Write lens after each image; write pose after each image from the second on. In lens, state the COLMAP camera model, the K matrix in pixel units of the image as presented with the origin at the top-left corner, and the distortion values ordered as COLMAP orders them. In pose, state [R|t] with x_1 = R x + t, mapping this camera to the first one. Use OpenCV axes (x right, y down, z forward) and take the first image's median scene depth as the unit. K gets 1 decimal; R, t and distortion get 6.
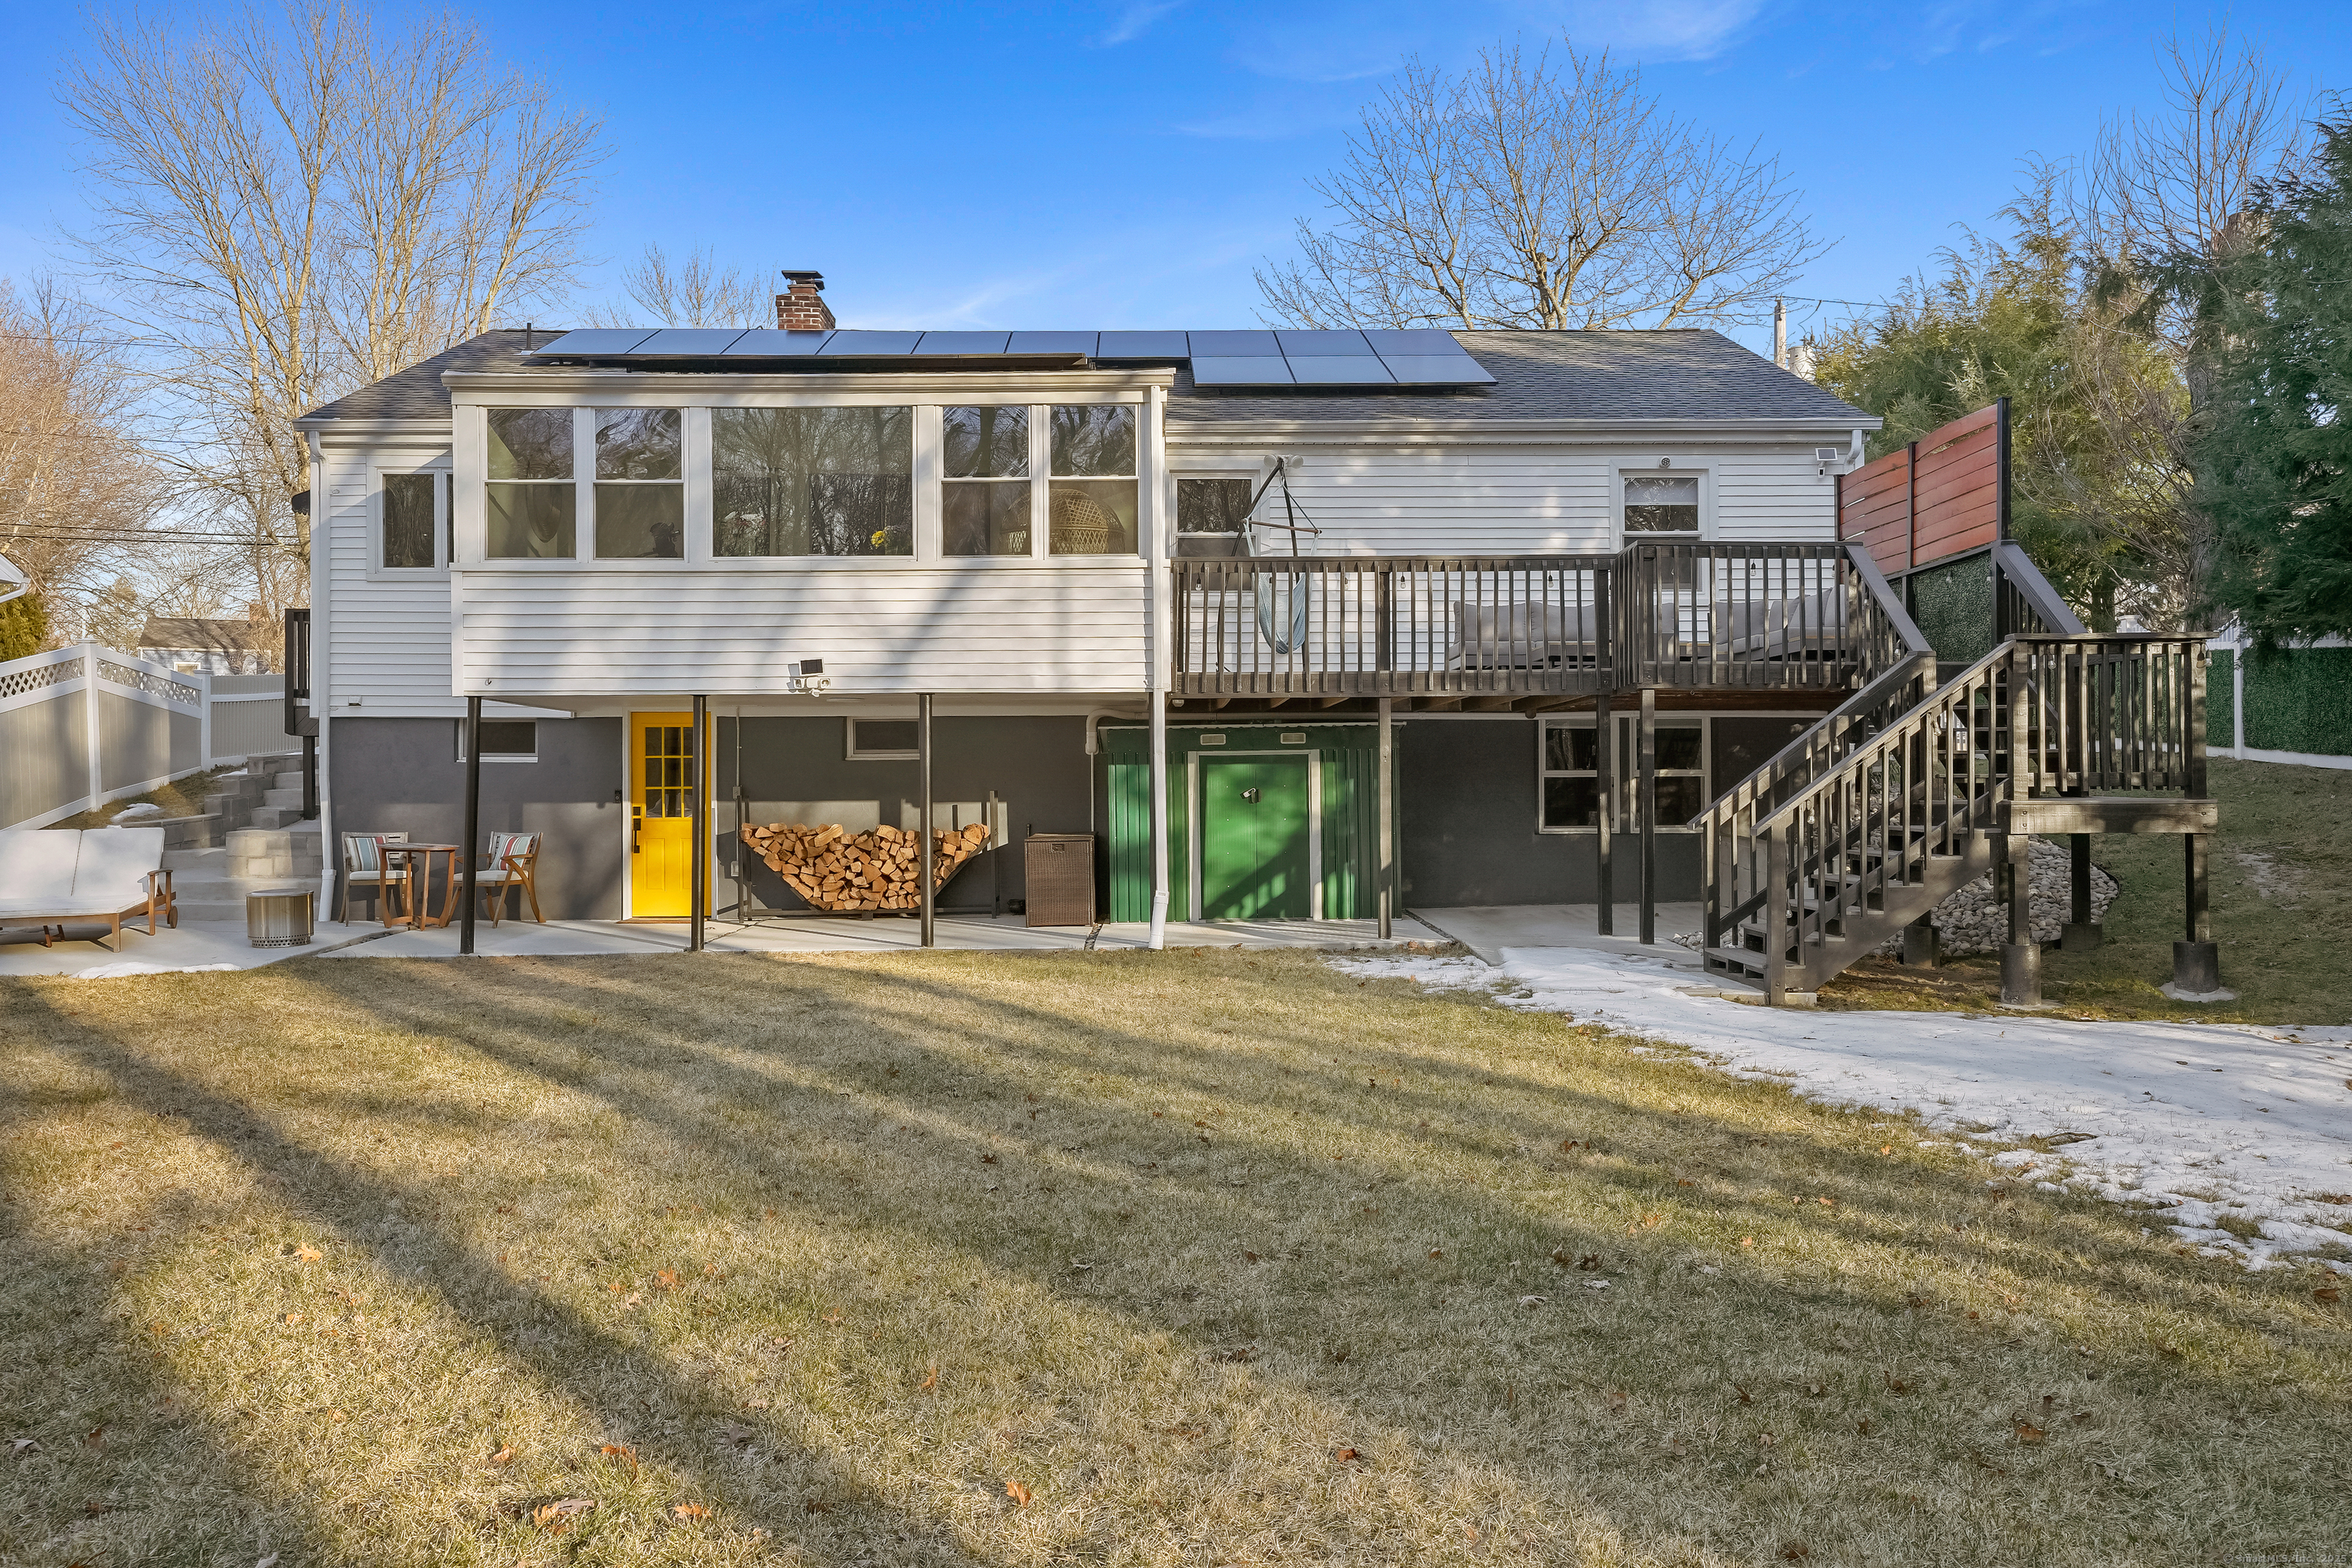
lens RADIAL K [[1841.6, 0, 1186.0], [0, 1841.6, 787.3], [0, 0, 1]] dist [0.014903, 0.006166]
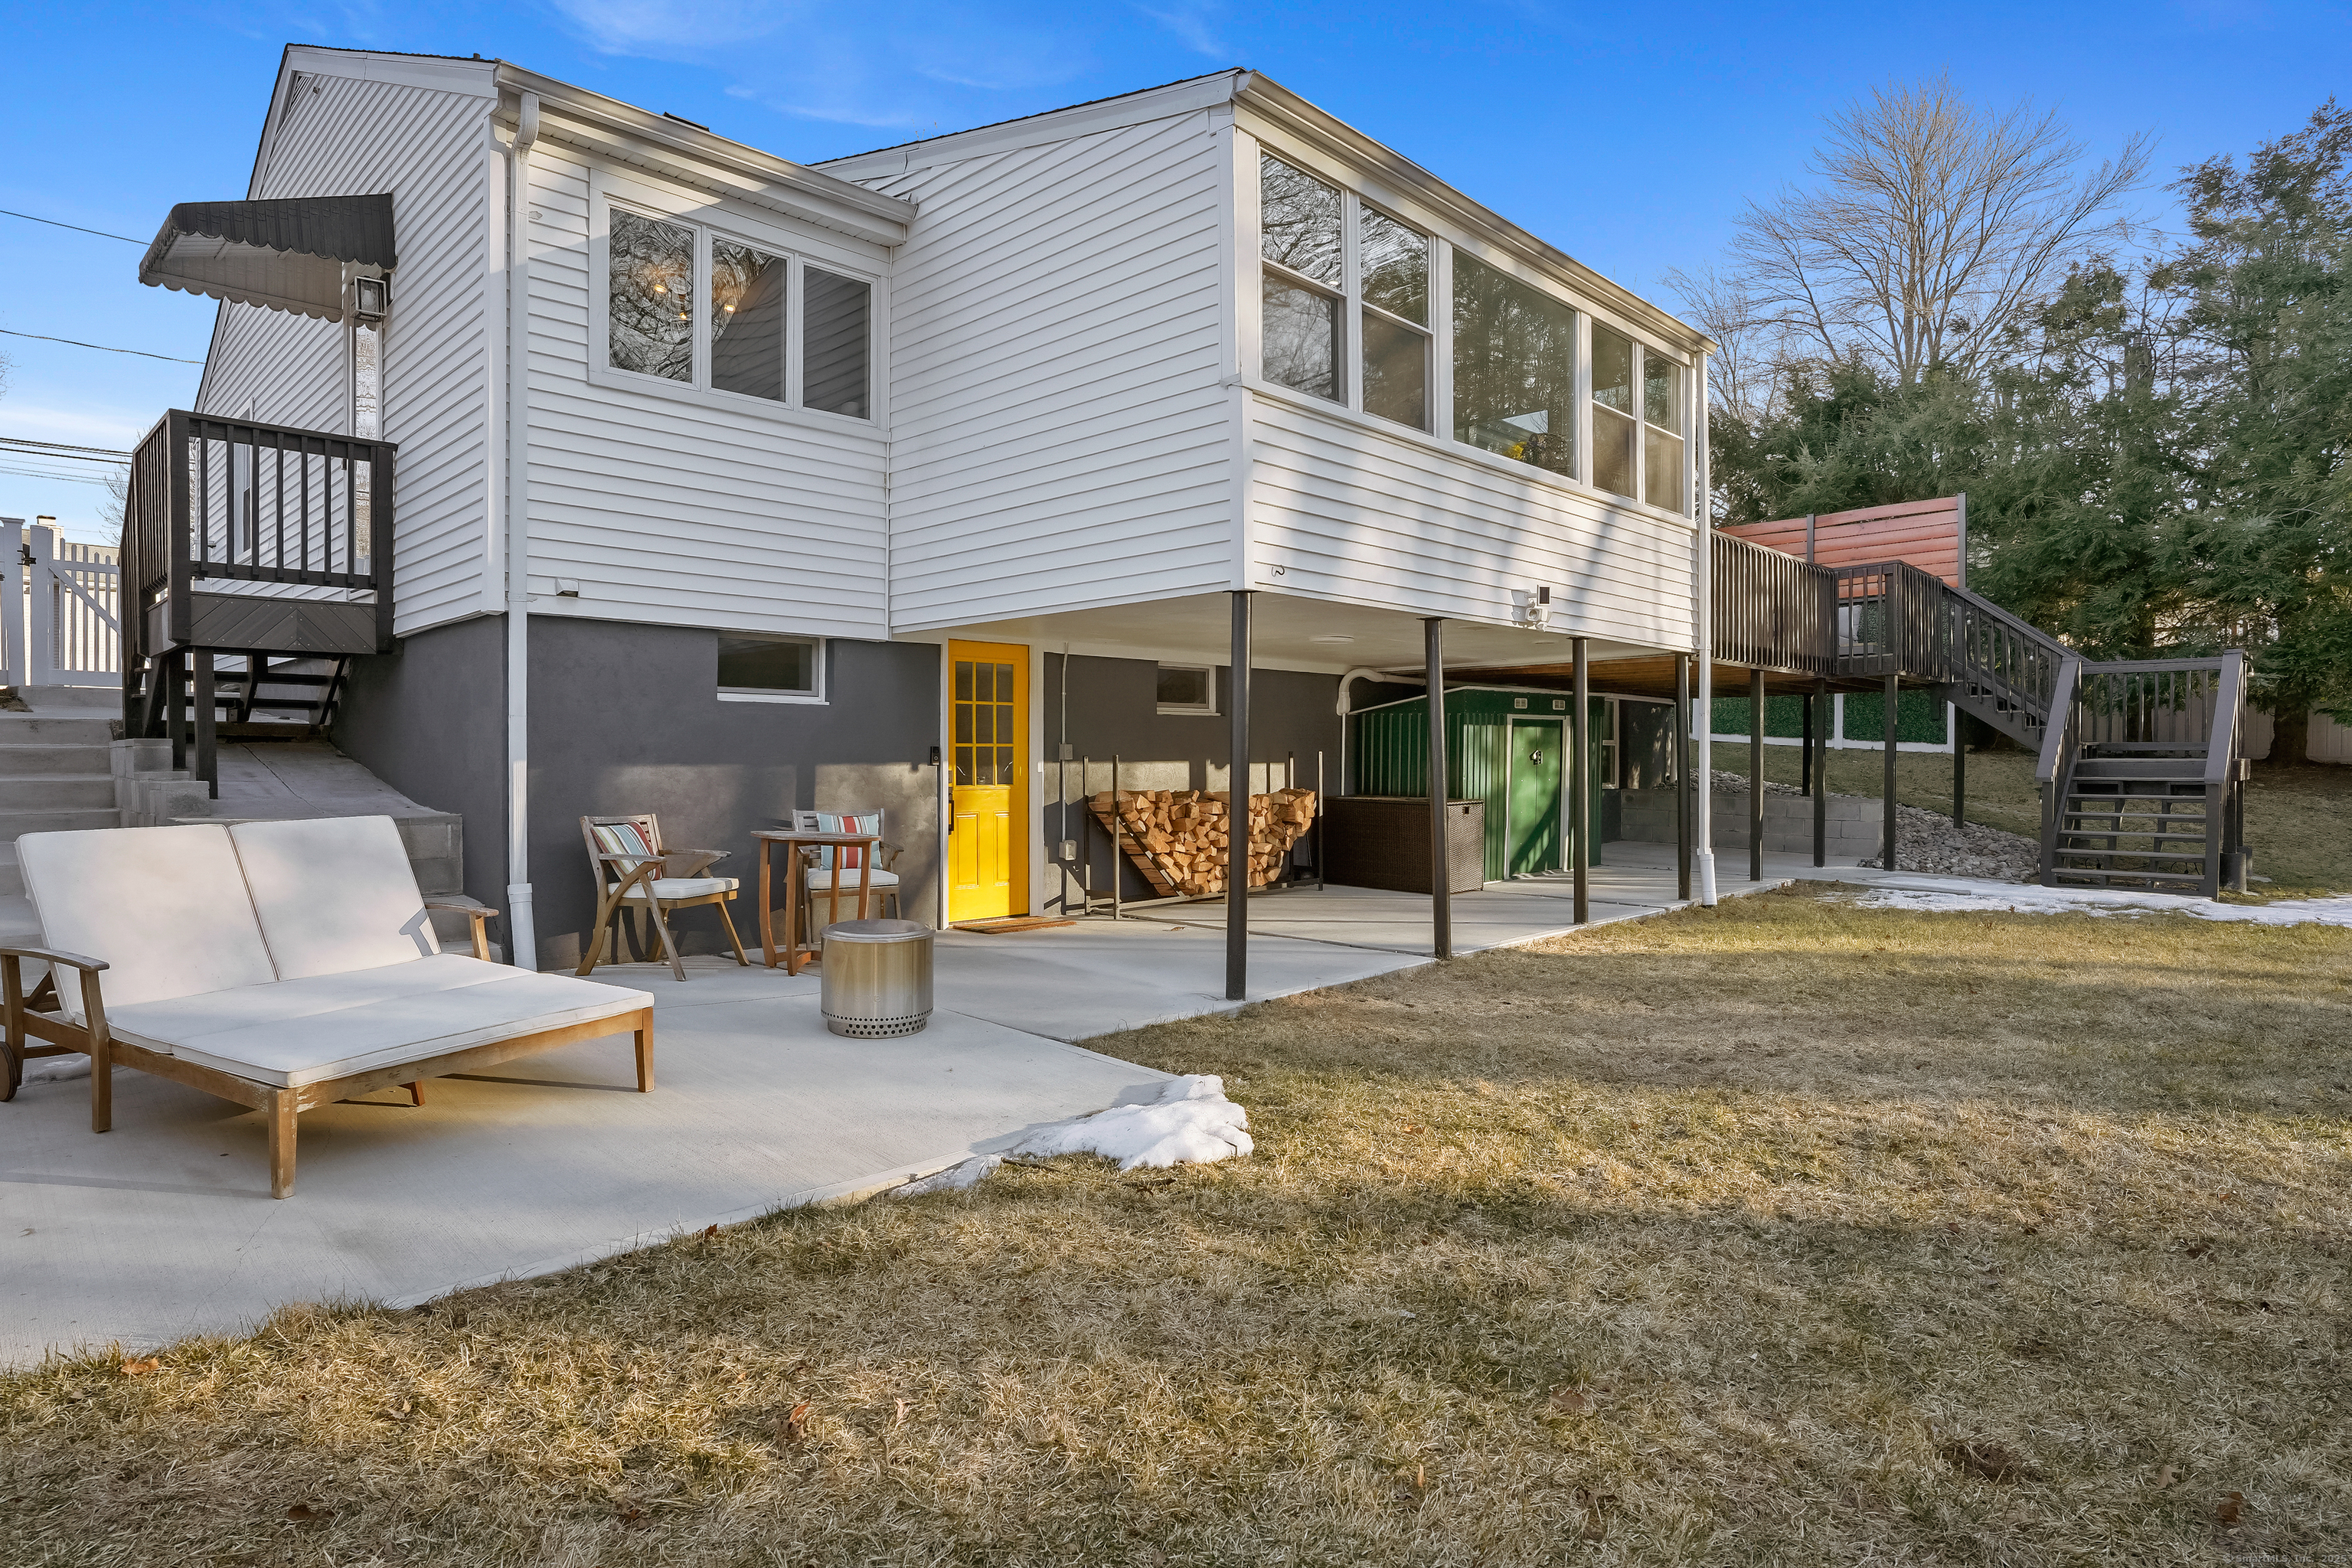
lens RADIAL K [[1277.0, 0, 1177.0], [0, 1277.0, 783.5], [0, 0, 1]] dist [-0.045561, 0.011405]
pose [[0.717301, -0.010095, 0.696690, -0.599239], [-0.002177, 0.999858, 0.016729, 0.007335], [-0.696760, -0.013516, 0.717177, 0.595904]]
